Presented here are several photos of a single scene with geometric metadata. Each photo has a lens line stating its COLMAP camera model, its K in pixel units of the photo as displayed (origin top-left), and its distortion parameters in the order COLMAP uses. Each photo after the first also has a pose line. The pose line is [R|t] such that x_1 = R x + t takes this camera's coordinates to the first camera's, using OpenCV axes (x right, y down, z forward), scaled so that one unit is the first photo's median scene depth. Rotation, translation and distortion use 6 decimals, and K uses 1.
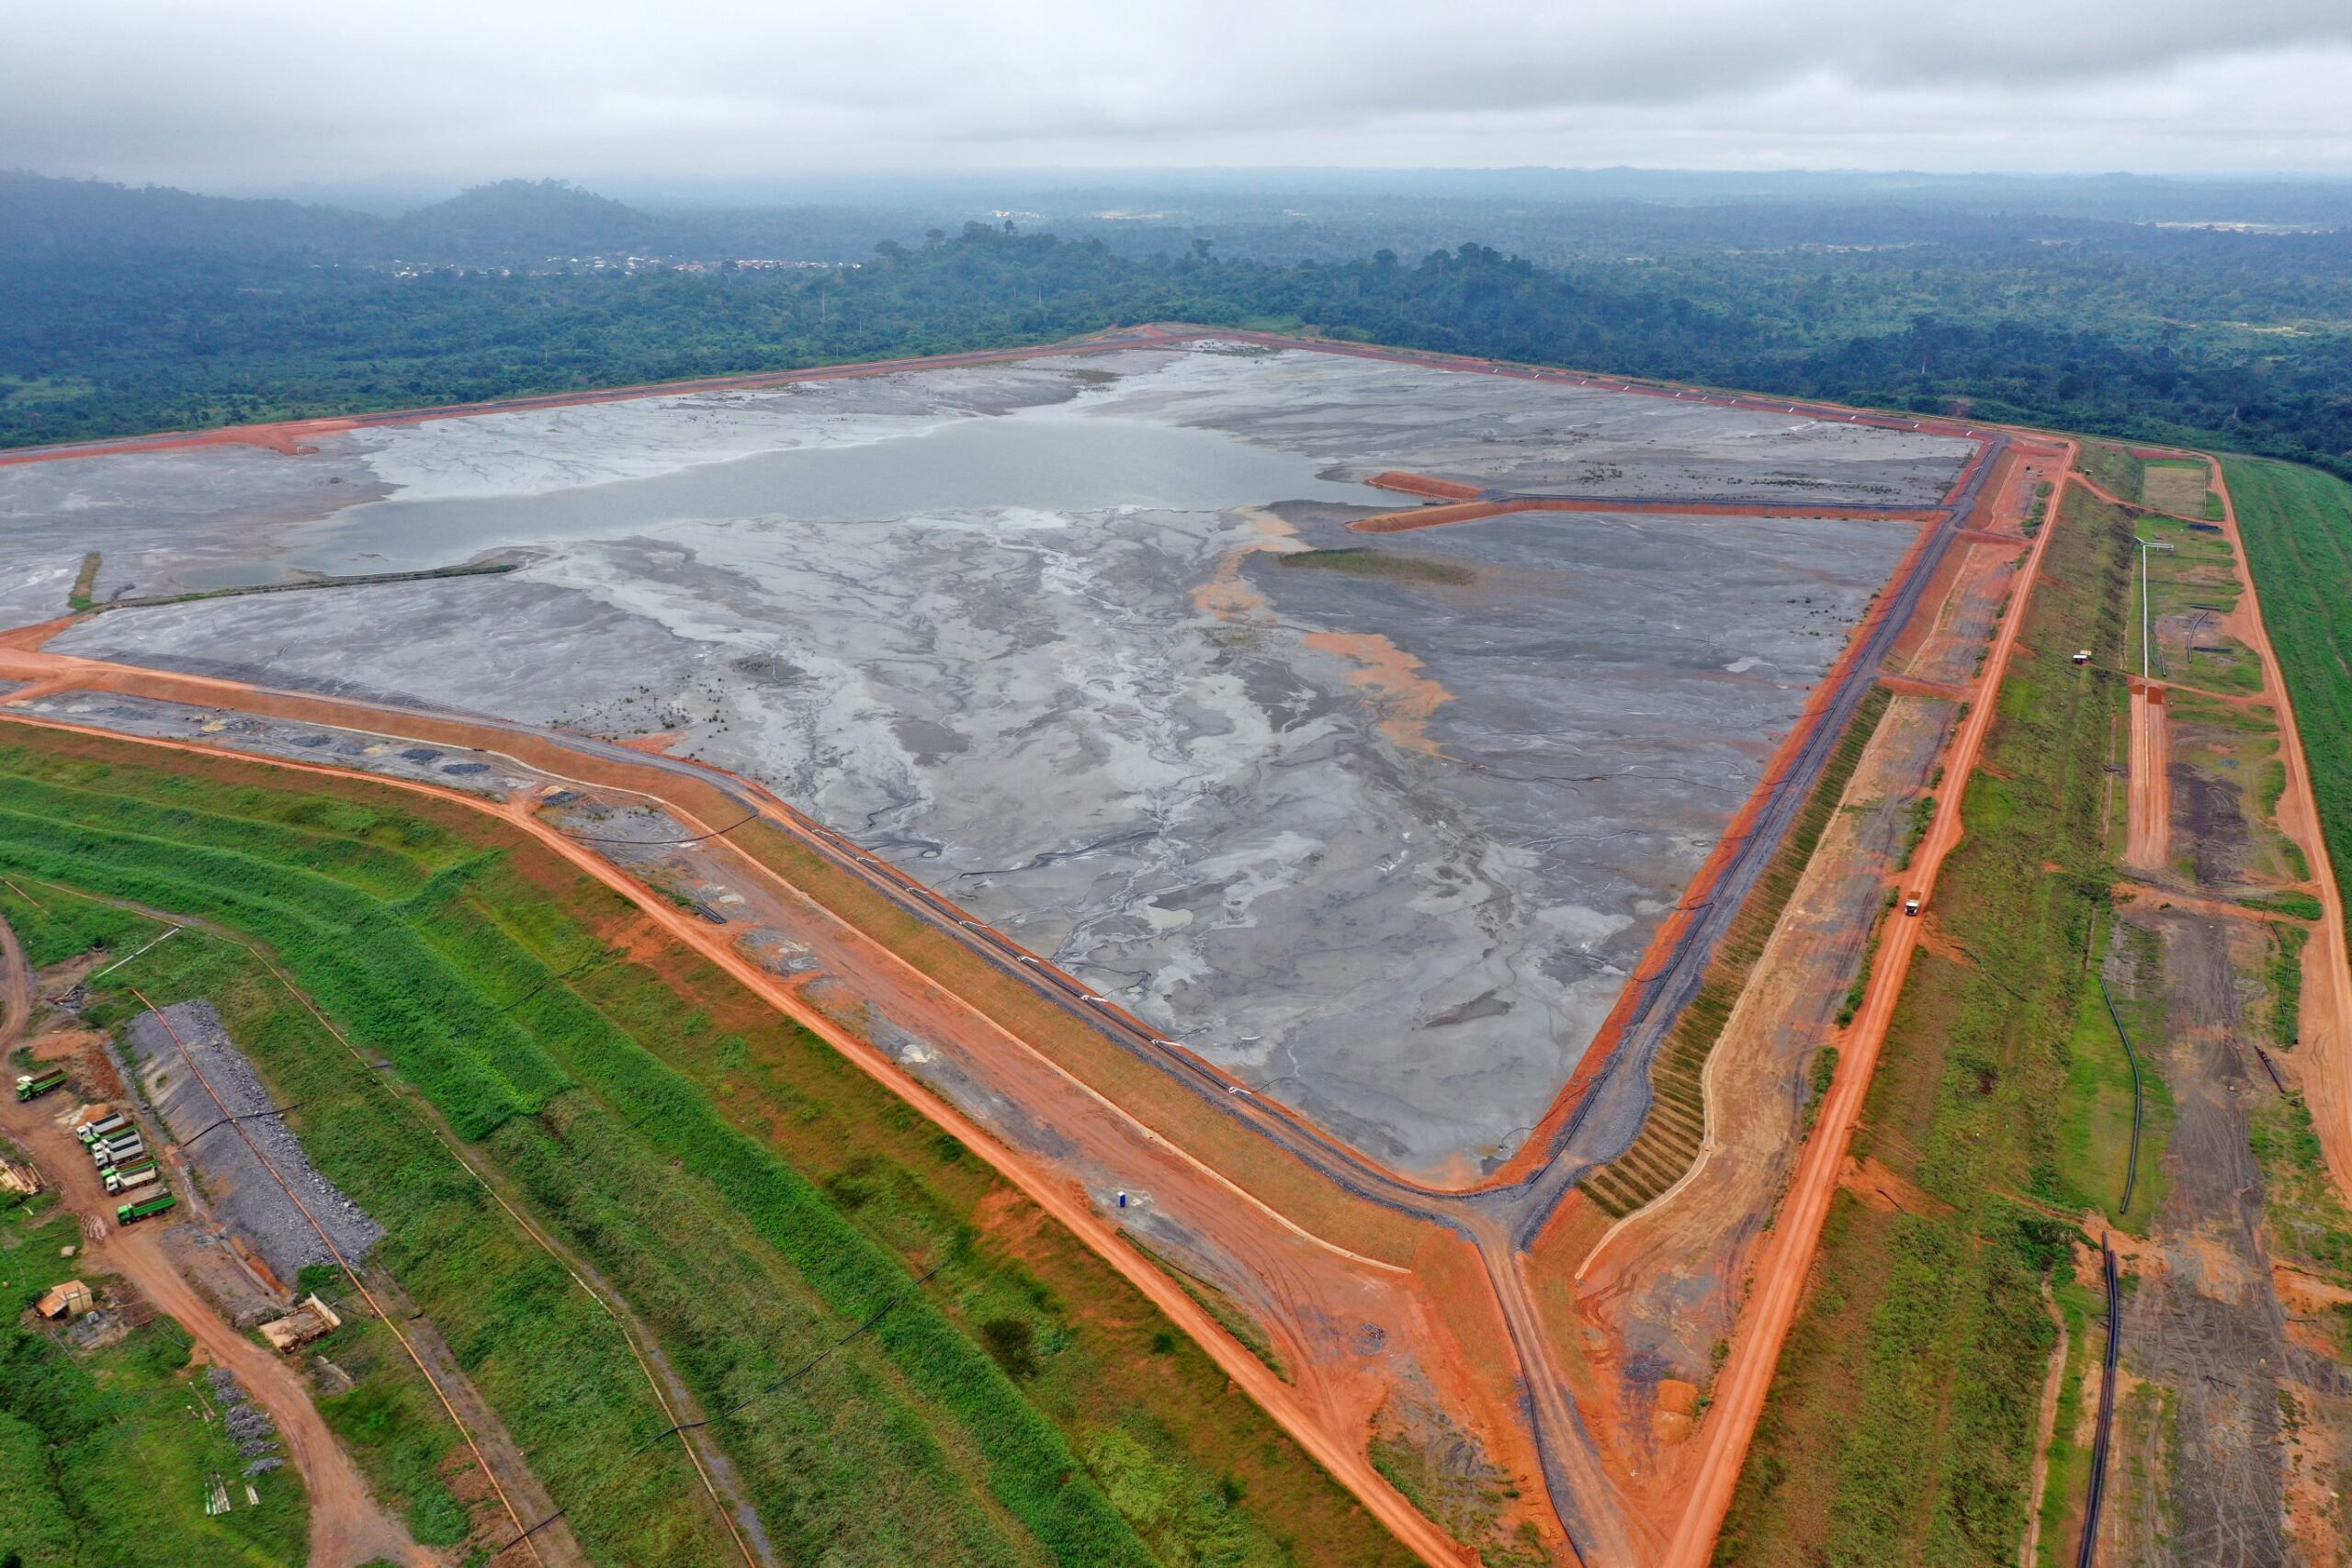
lens RADIAL K [[1854.4, 0, 1181.3], [0, 1854.4, 784.7], [0, 0, 1]] dist [-0.007201, -0.002416]
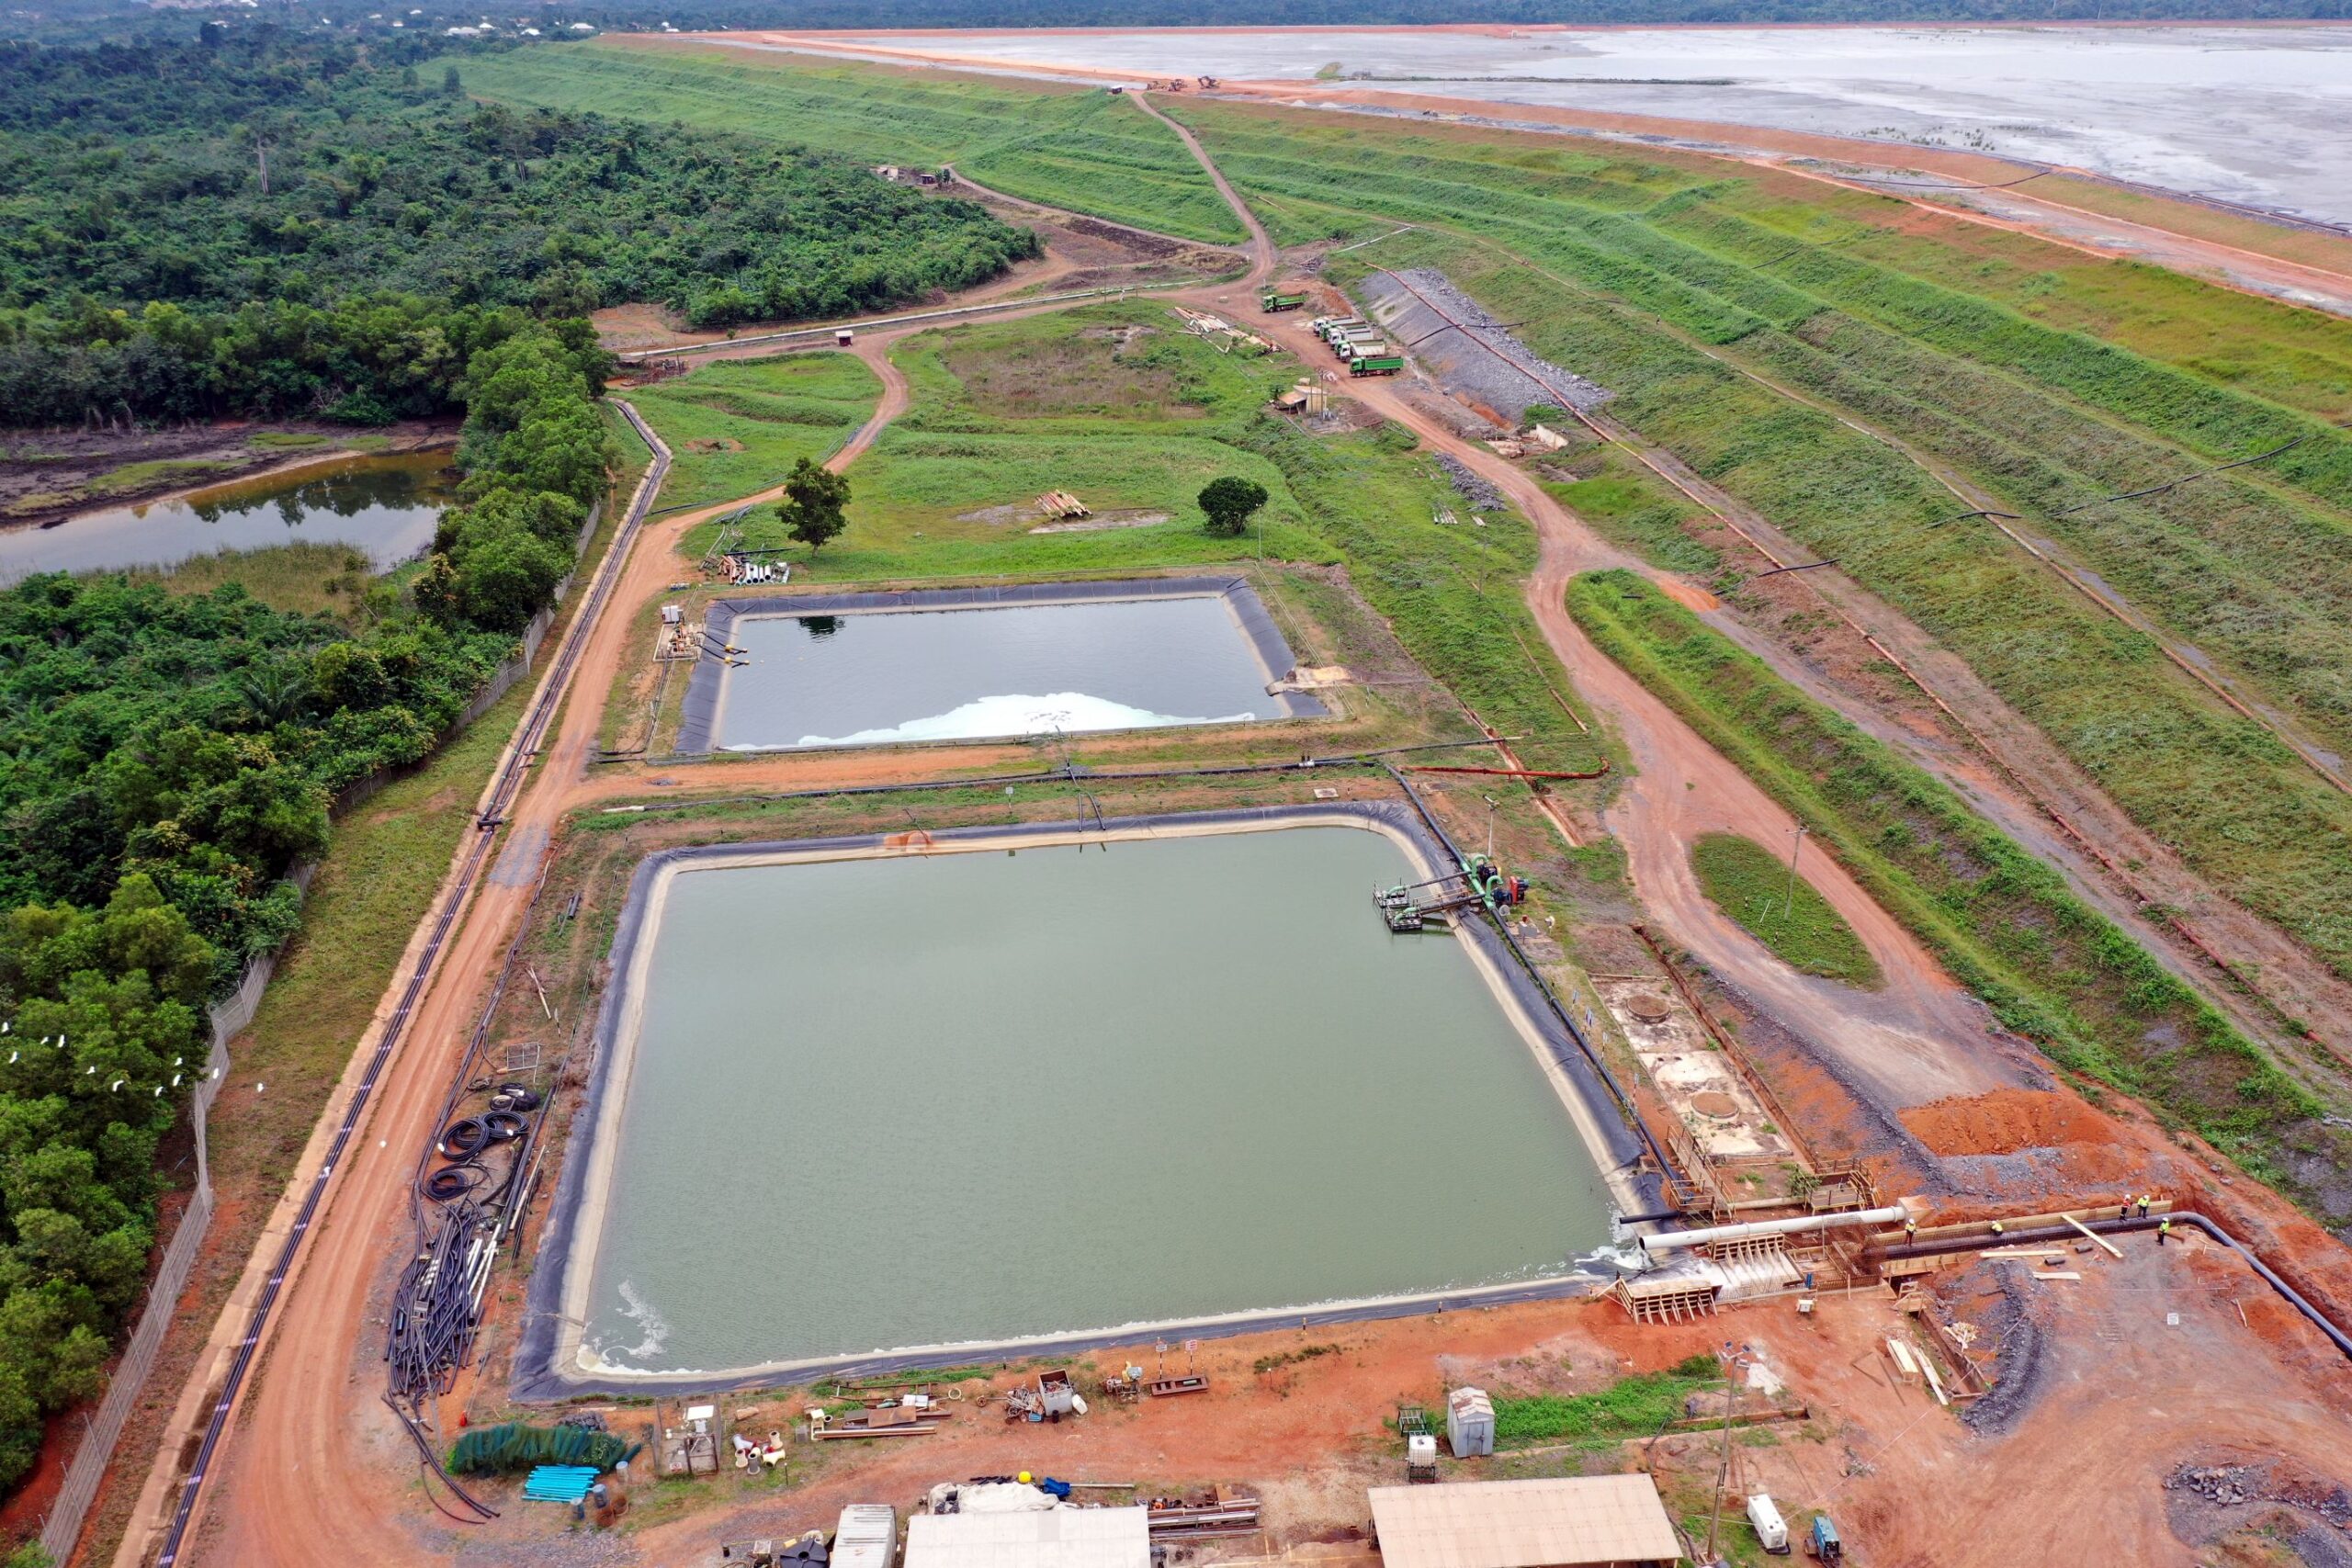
lens RADIAL K [[1853.5, 0, 1182.0], [0, 1853.5, 784.3], [0, 0, 1]] dist [-0.000026, -0.003177]
pose [[0.838353, 0.219577, -0.498949, -0.082512], [-0.173105, 0.975147, 0.138283, 0.246514], [0.516912, -0.029560, 0.855528, 0.078125]]
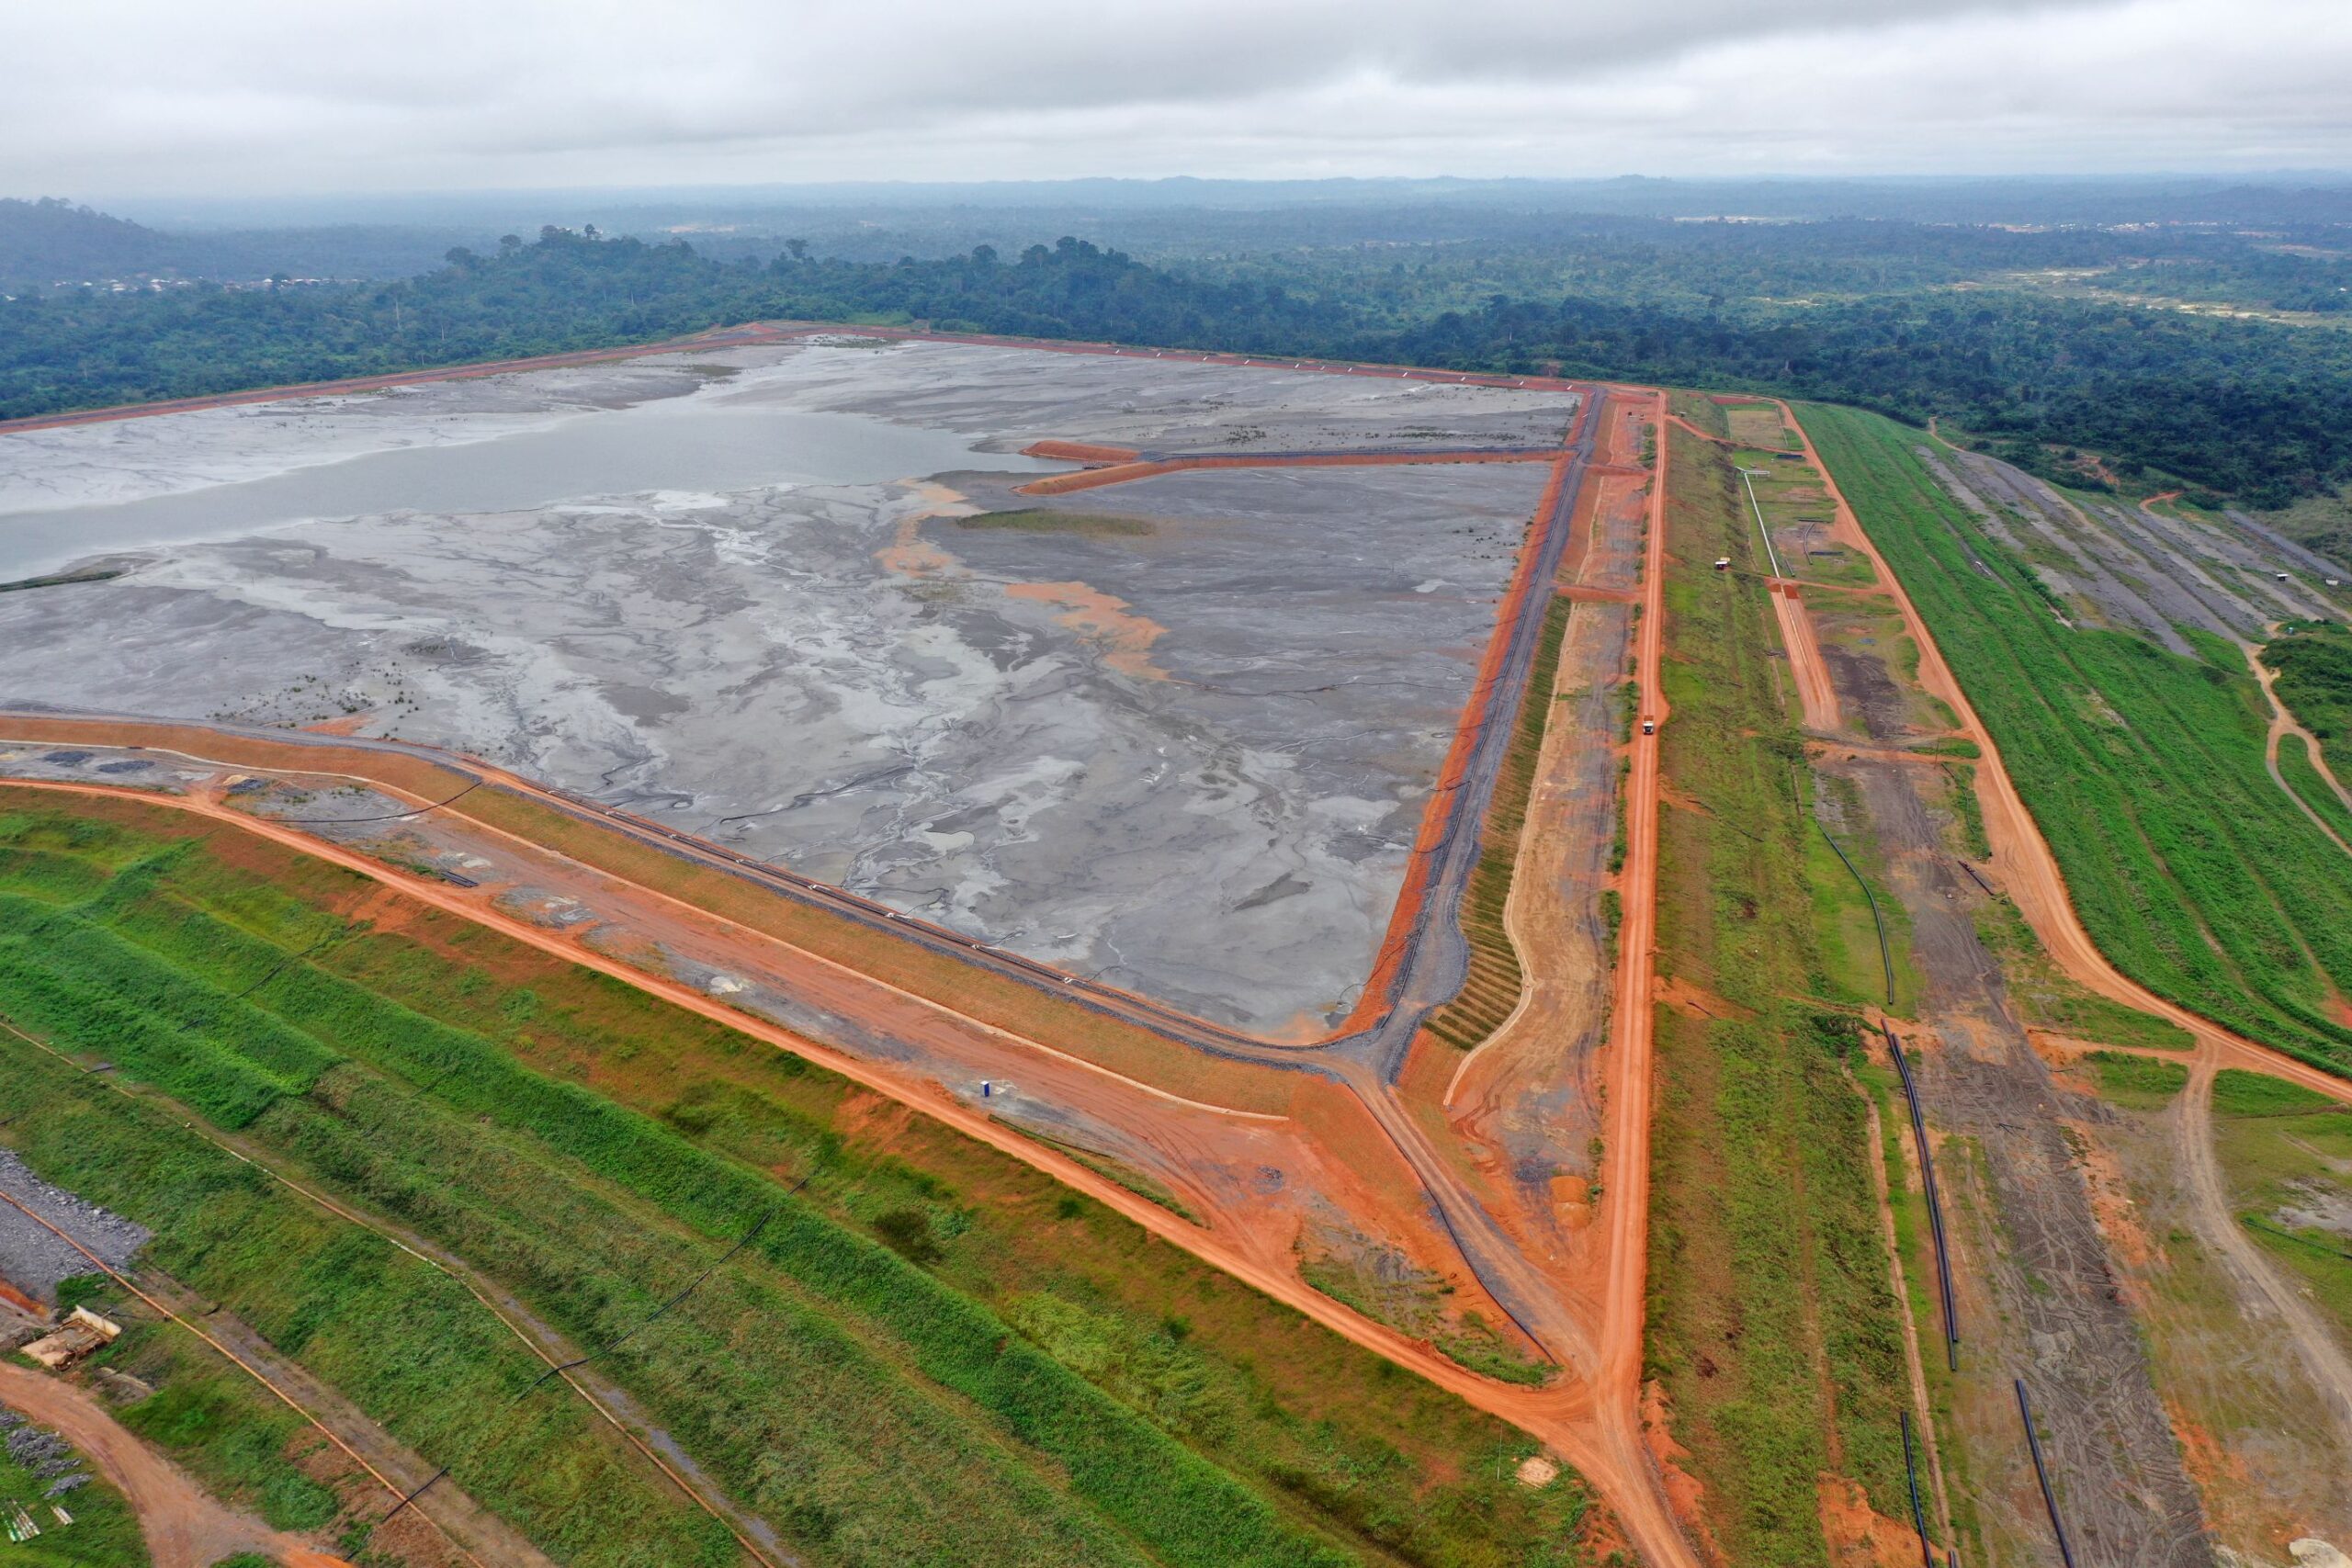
lens RADIAL K [[1853.9, 0, 1183.0], [0, 1853.9, 794.8], [0, 0, 1]] dist [-0.007154, -0.002456]
pose [[0.974870, -0.082680, 0.206864, -0.080502], [0.083245, 0.996511, 0.005987, 0.048157], [-0.206637, 0.011384, 0.978351, 0.012877]]
